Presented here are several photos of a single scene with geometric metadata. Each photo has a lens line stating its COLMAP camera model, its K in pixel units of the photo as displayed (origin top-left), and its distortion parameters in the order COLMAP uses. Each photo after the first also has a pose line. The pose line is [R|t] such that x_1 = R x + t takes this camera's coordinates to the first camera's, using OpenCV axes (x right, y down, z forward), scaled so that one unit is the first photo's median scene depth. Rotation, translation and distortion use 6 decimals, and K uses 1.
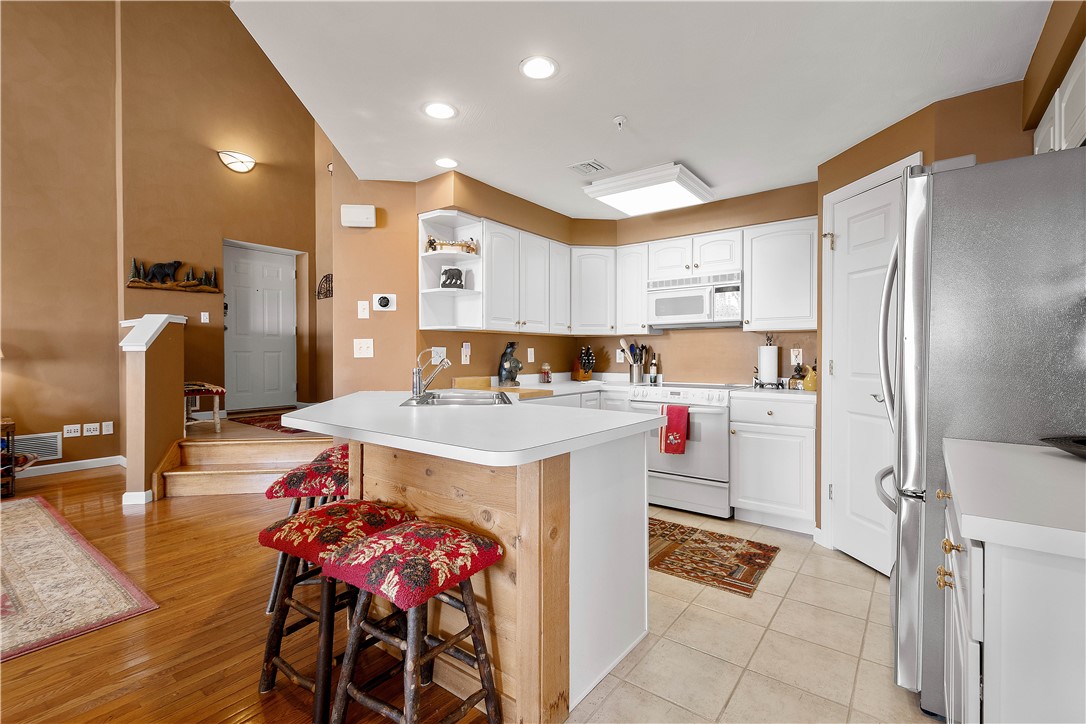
lens RADIAL K [[493.3, 0, 543.8], [0, 493.3, 359.7], [0, 0, 1]] dist [0.001682, -0.000224]
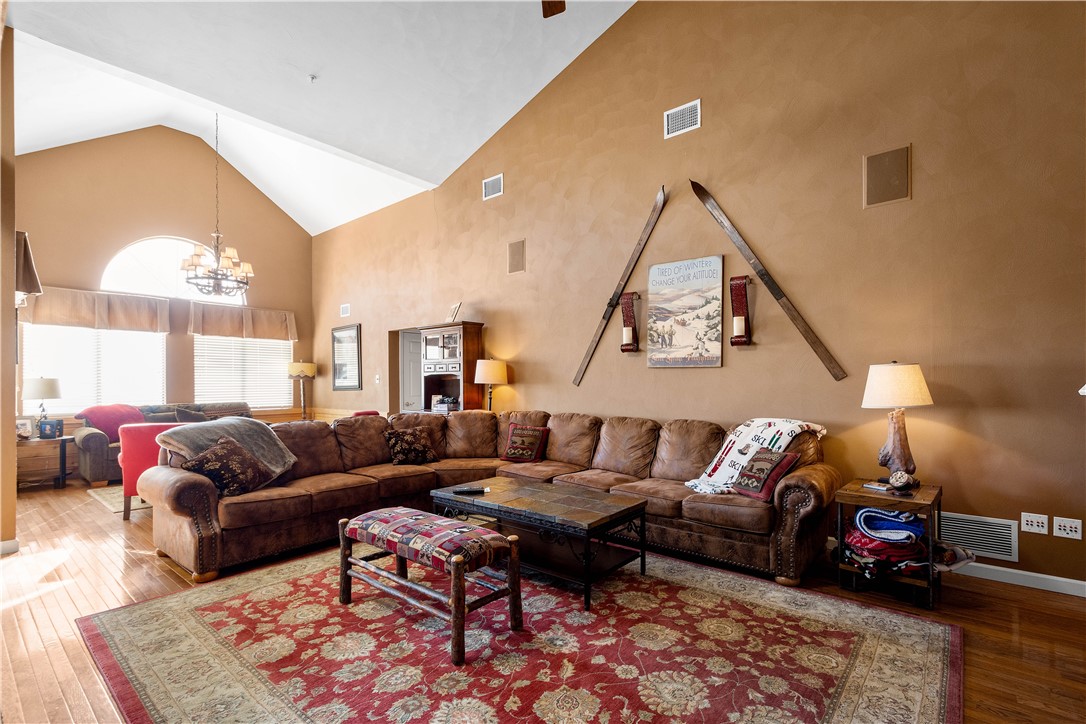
lens RADIAL K [[497.6, 0, 552.3], [0, 497.6, 383.1], [0, 0, 1]] dist [0.005913, -0.000431]
pose [[-0.036818, -0.001733, -0.999320, -0.305883], [-0.009355, 0.999955, -0.001389, -0.027449], [0.999278, 0.009297, -0.036833, 0.421043]]
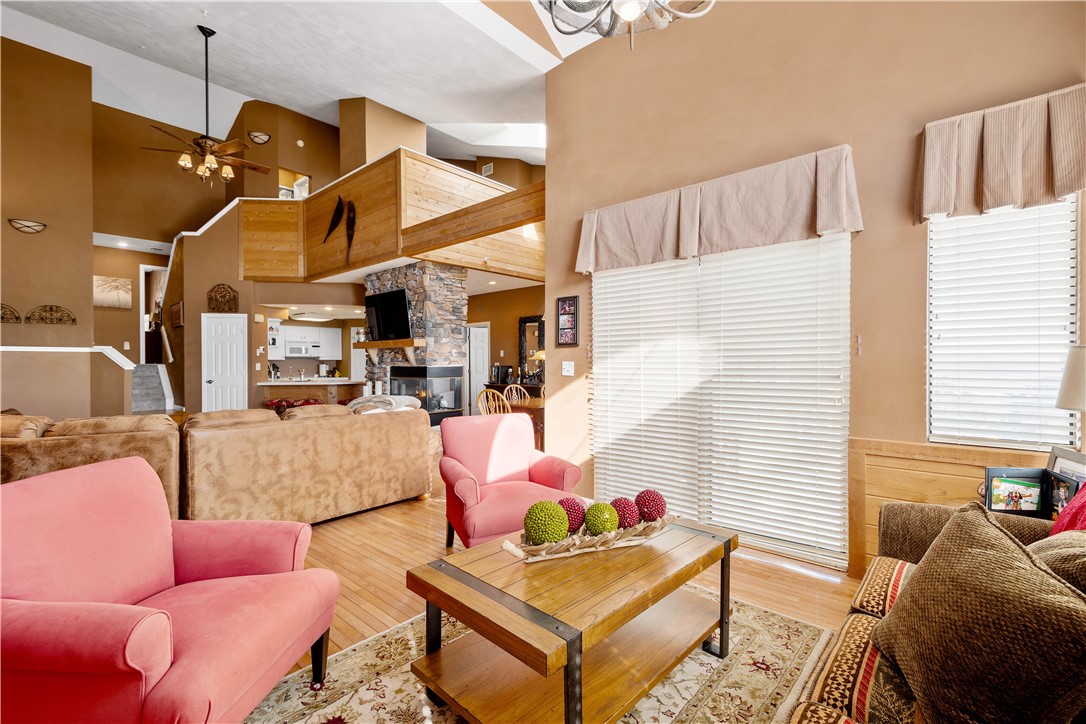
lens RADIAL K [[470.4, 0, 559.3], [0, 470.4, 363.5], [0, 0, 1]] dist [-0.001498, -0.001069]
pose [[0.049625, -0.005072, 0.998755, -1.997029], [0.012684, 0.999910, 0.004448, -0.022086], [-0.998687, 0.012447, 0.049685, -0.539207]]
